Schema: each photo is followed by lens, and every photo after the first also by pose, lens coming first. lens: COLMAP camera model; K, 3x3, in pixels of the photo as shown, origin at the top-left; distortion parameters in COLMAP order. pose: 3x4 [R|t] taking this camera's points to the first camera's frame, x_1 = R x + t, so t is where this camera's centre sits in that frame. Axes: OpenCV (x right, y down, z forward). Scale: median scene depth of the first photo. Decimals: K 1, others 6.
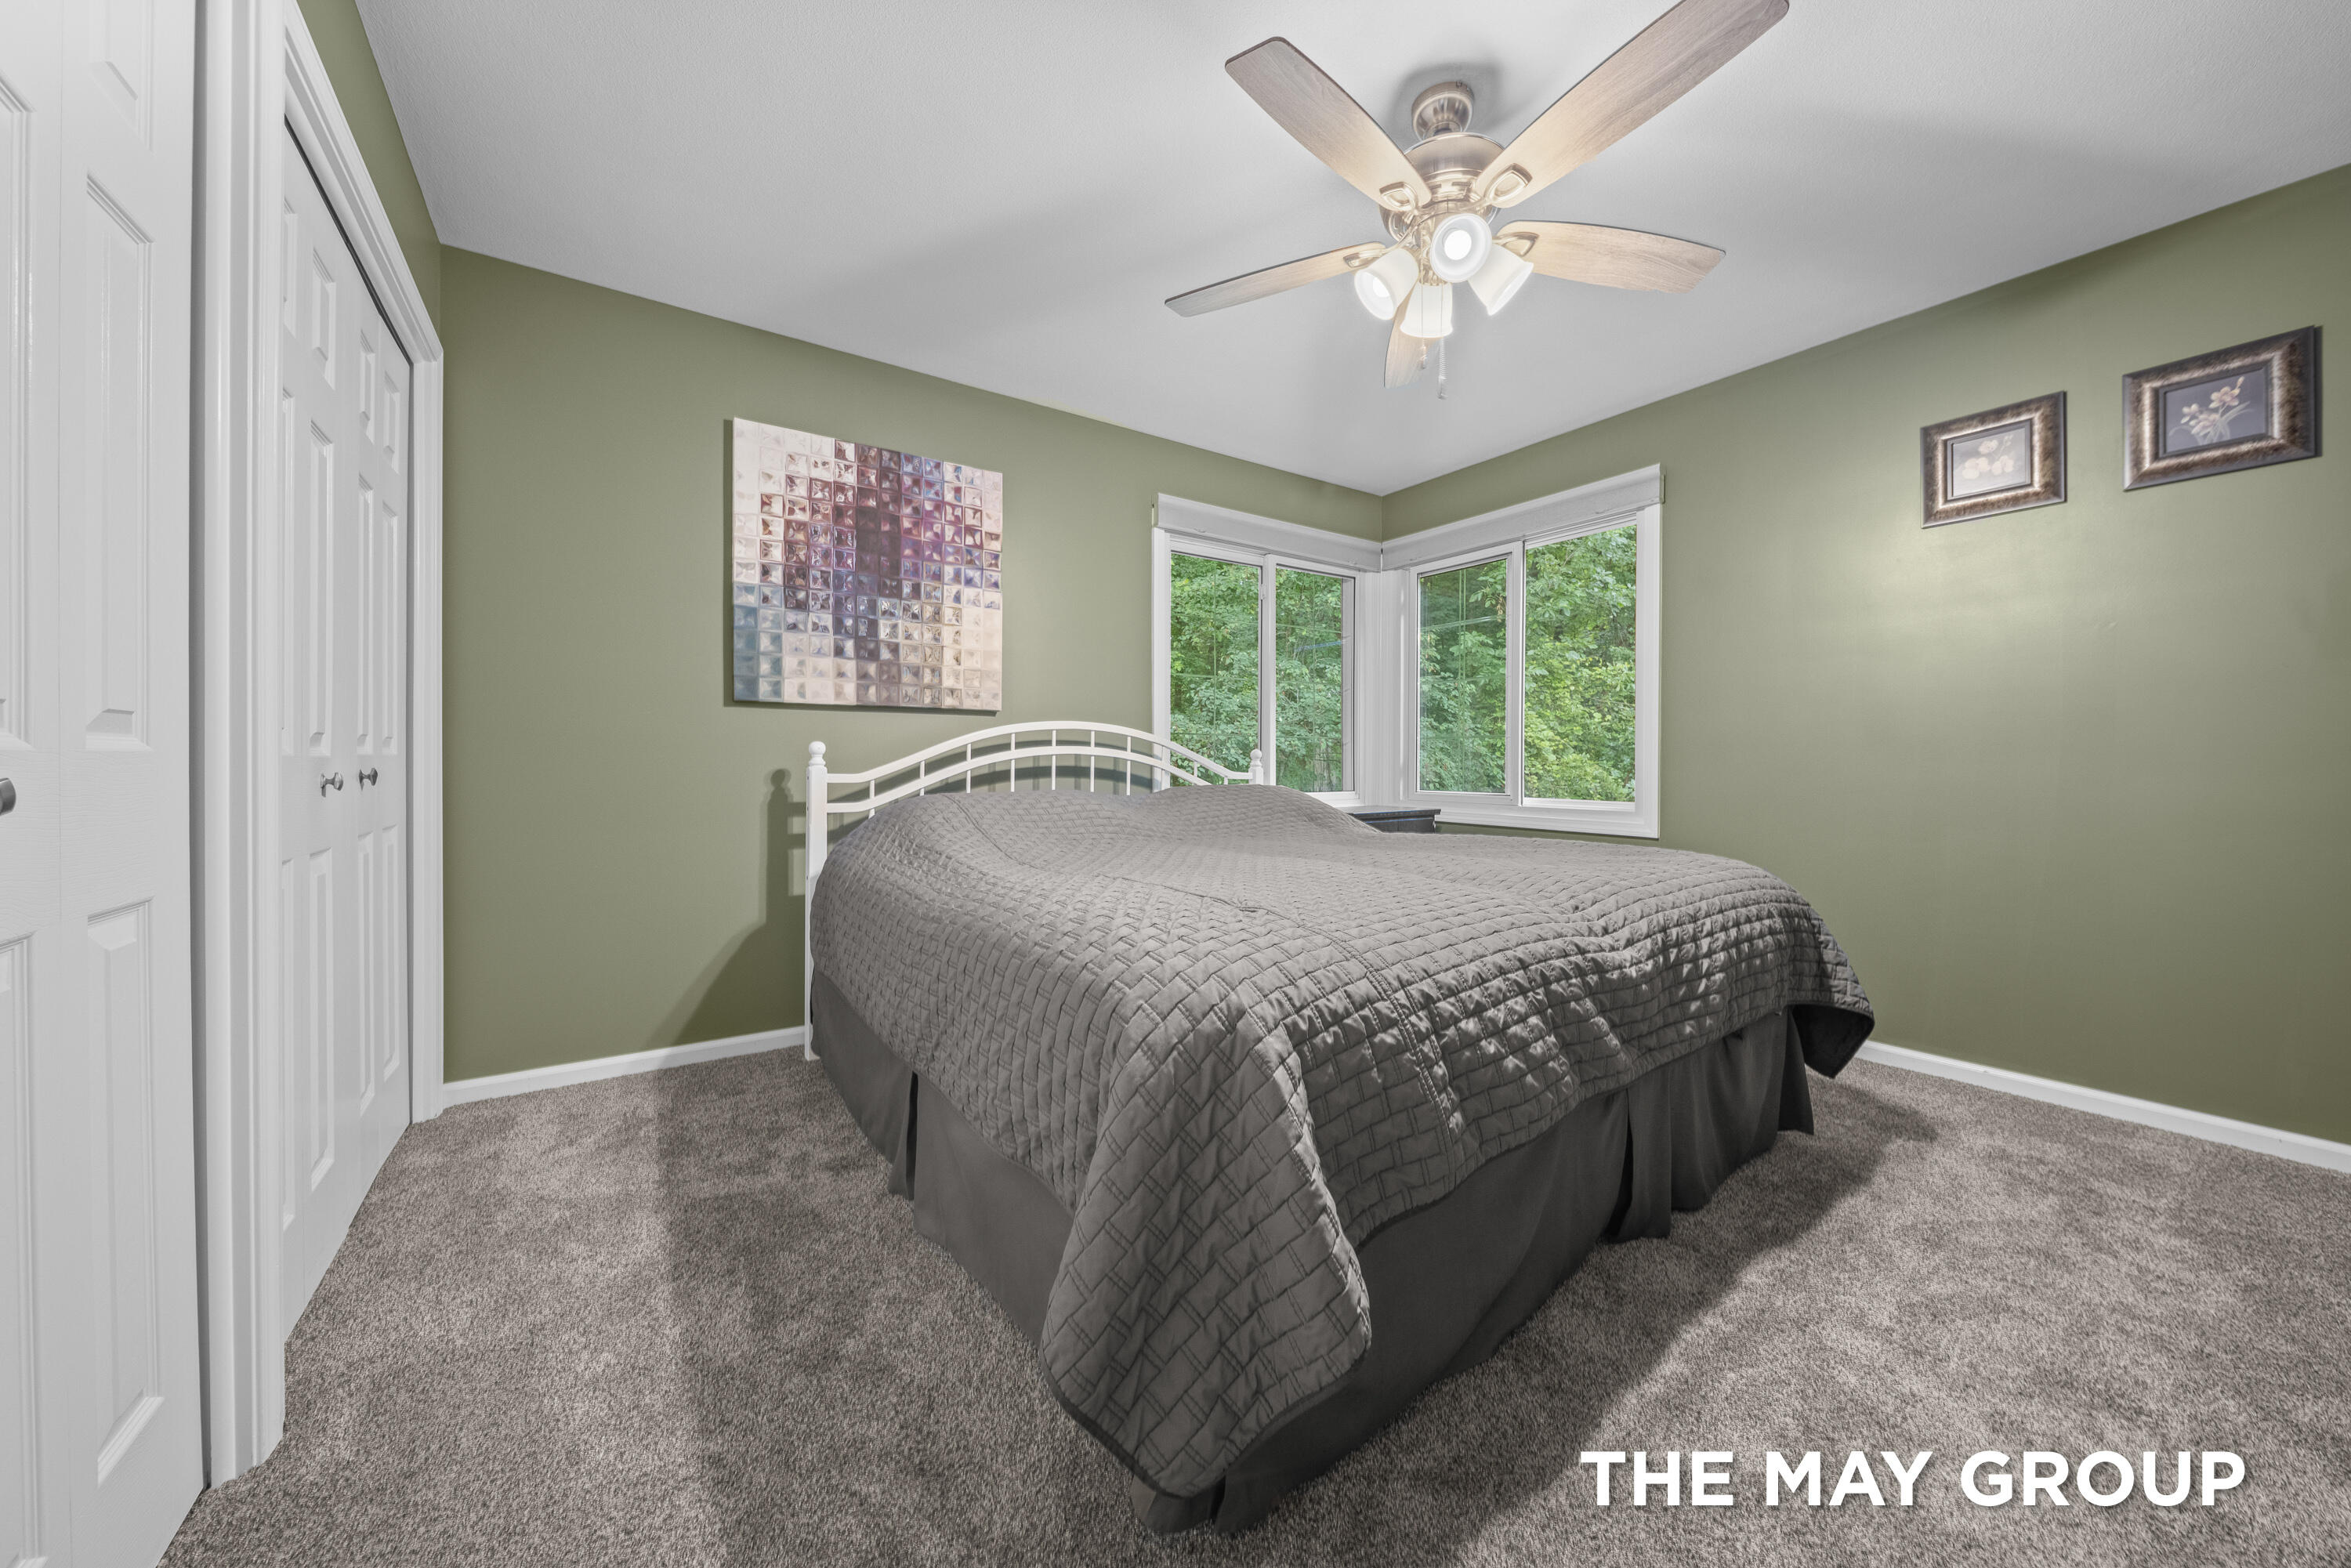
lens RADIAL K [[820.5, 0, 1180.6], [0, 820.5, 766.0], [0, 0, 1]] dist [-0.000825, -0.000337]
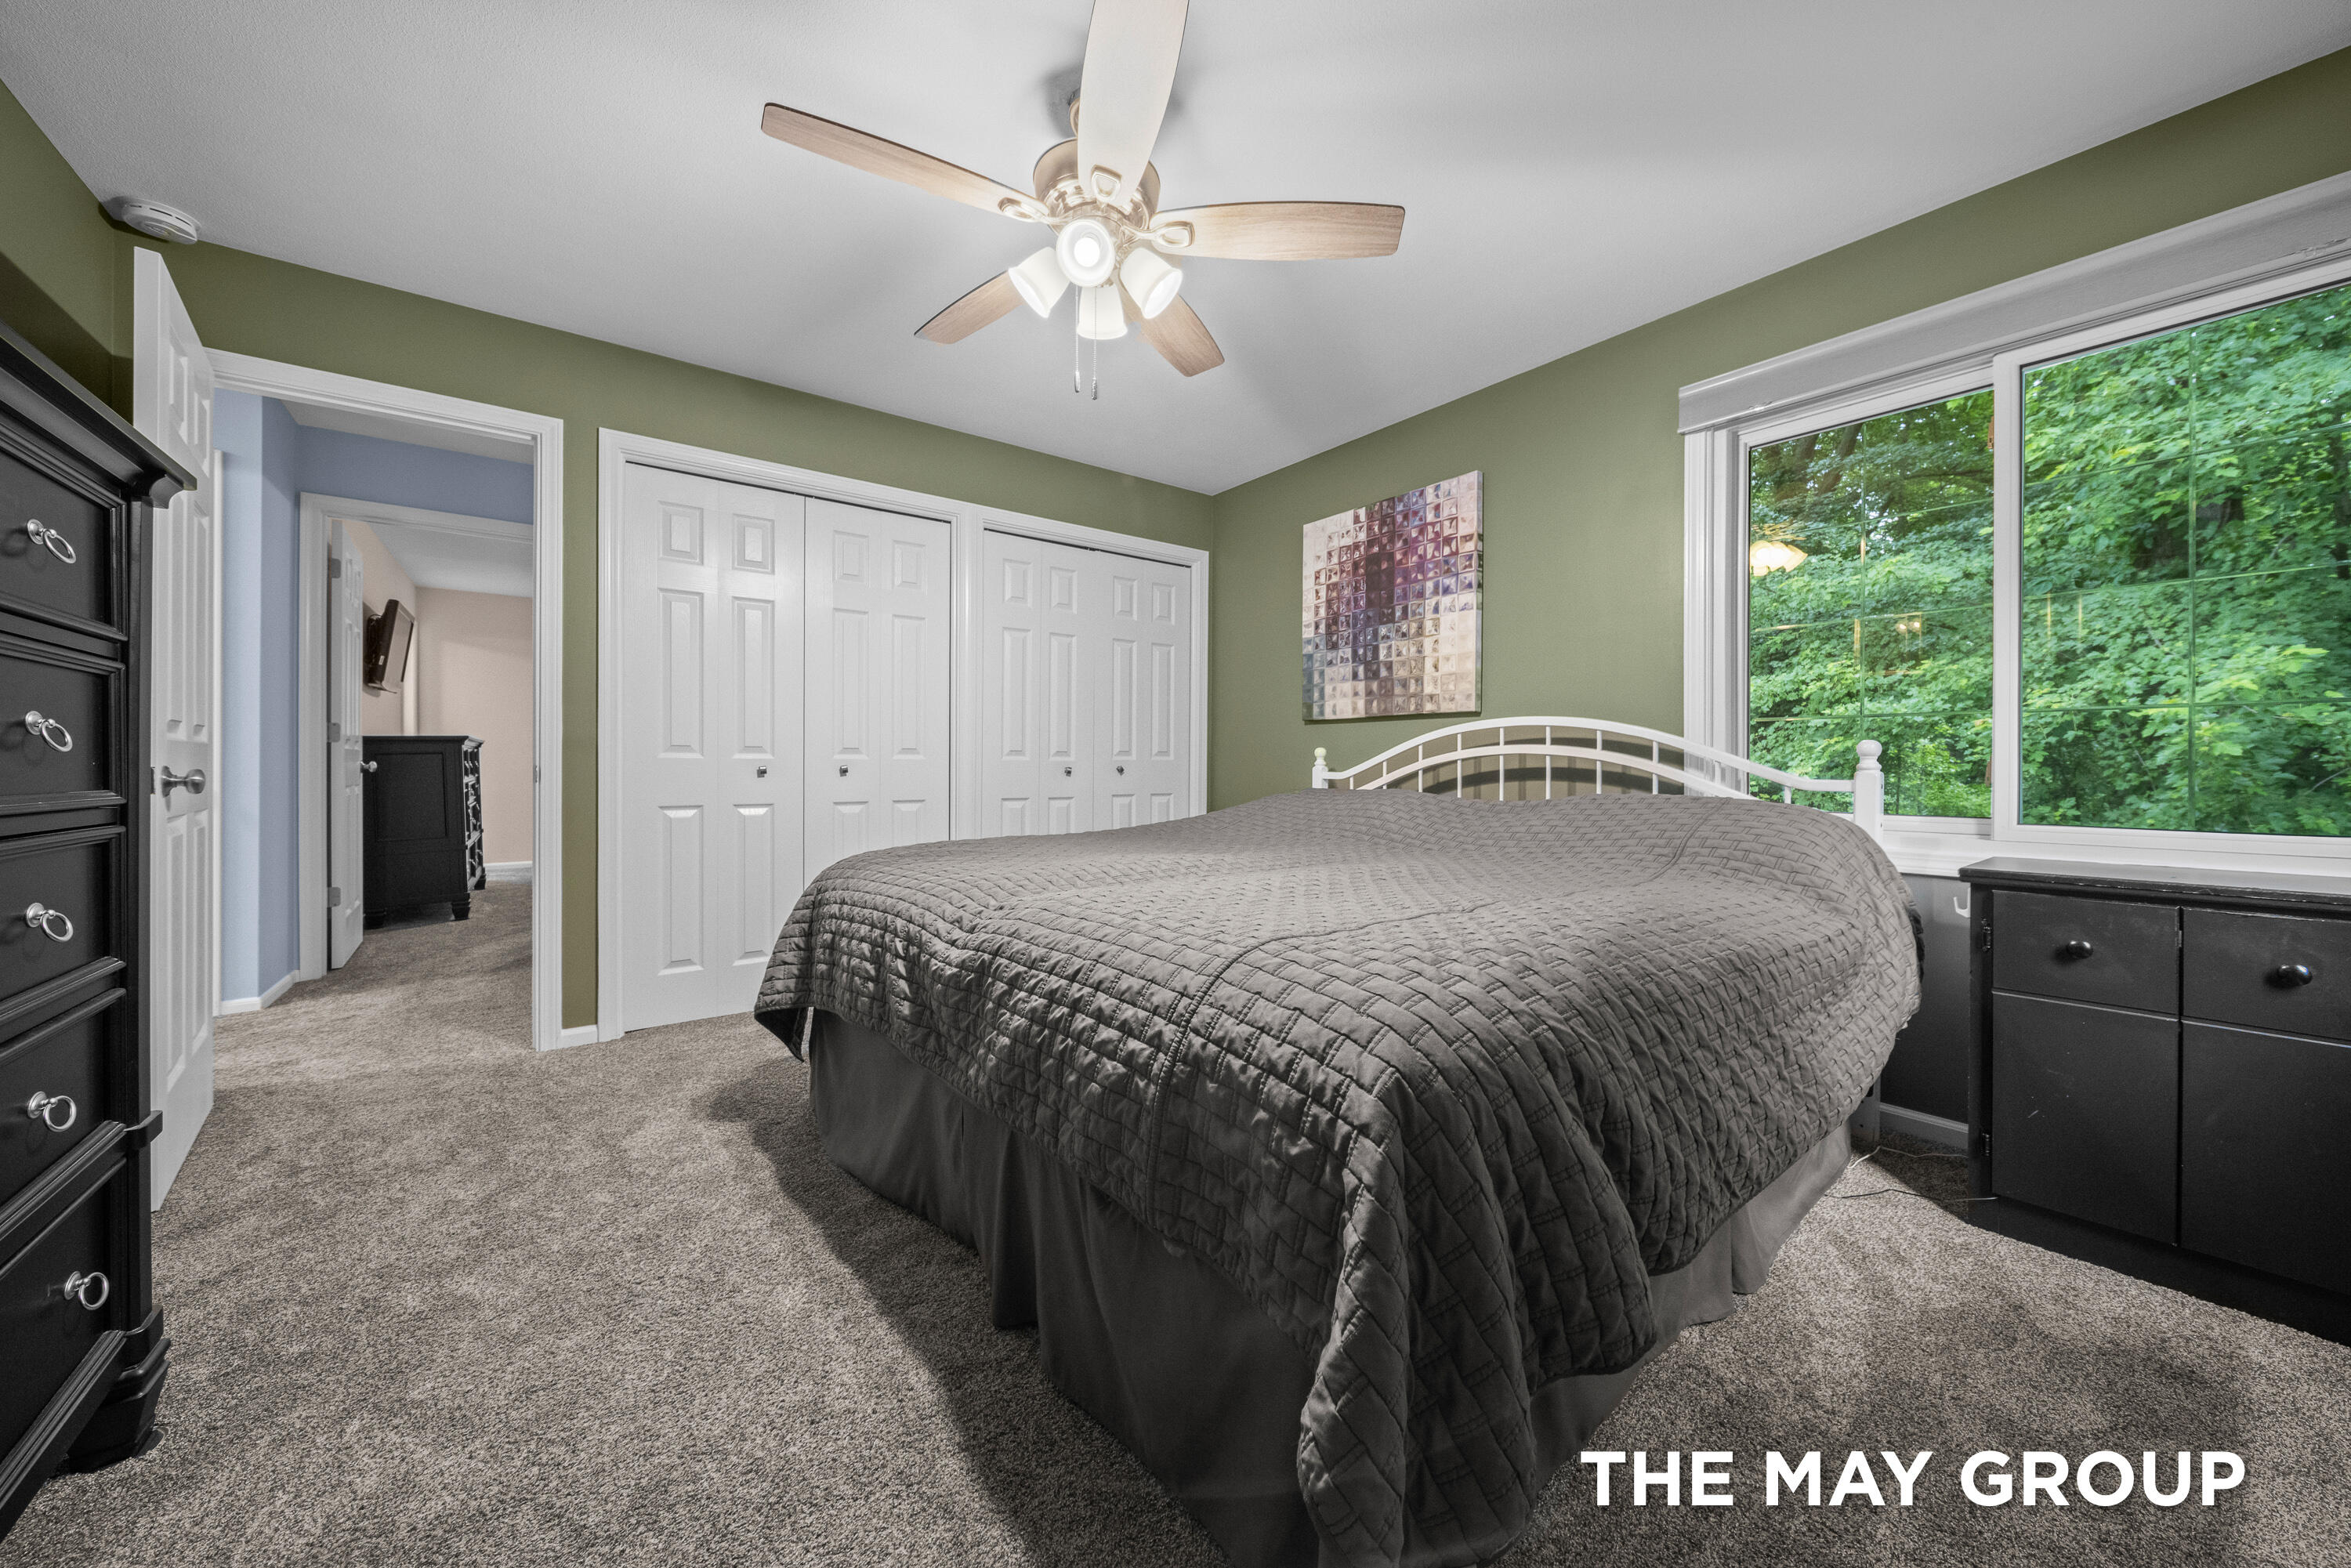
lens RADIAL K [[820.5, 0, 1180.6], [0, 820.5, 766.0], [0, 0, 1]] dist [-0.000825, -0.000337]
pose [[0.064225, 0.000029, -0.997935, 0.800711], [-0.007104, 0.999975, -0.000428, 0.001943], [0.997910, 0.007116, 0.064224, 0.626449]]
